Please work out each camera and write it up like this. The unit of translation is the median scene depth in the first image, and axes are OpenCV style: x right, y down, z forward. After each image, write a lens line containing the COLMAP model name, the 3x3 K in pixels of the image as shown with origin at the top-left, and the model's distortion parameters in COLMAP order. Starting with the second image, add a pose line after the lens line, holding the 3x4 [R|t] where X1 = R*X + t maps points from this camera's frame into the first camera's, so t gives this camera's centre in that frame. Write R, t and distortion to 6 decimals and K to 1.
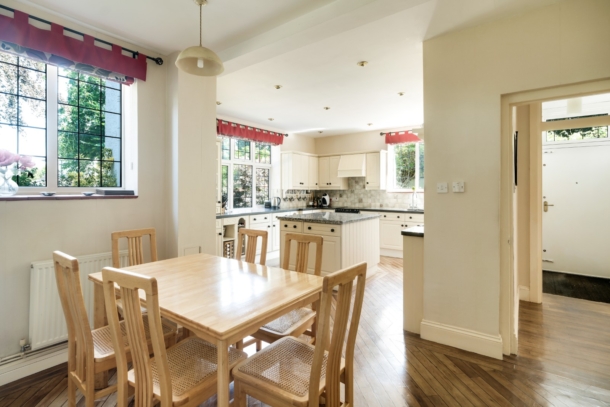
lens RADIAL K [[283.6, 0, 303.6], [0, 283.6, 192.0], [0, 0, 1]] dist [-0.000425, -0.000018]
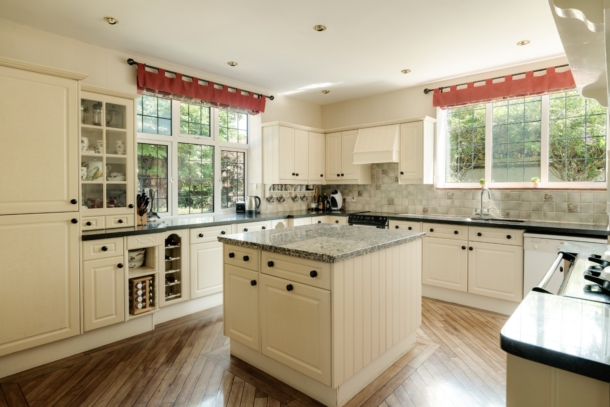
lens RADIAL K [[332.4, 0, 304.2], [0, 332.4, 193.6], [0, 0, 1]] dist [-0.001906, 0.000263]
pose [[0.996577, 0.001272, -0.082660, 0.074949], [0.000324, 0.999814, 0.019290, -0.001672], [0.082669, -0.019251, 0.996391, 0.271695]]
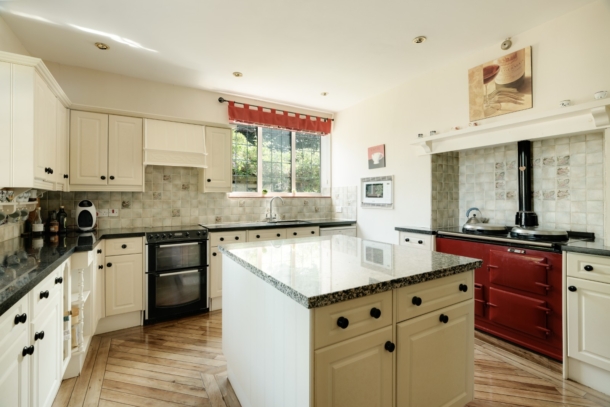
lens RADIAL K [[283.6, 0, 303.6], [0, 283.6, 192.0], [0, 0, 1]] dist [-0.000425, -0.000018]
pose [[0.382938, 0.017669, 0.923605, -0.206422], [0.004229, 0.999773, -0.020880, 0.003331], [-0.923764, 0.011902, 0.382777, 0.603789]]
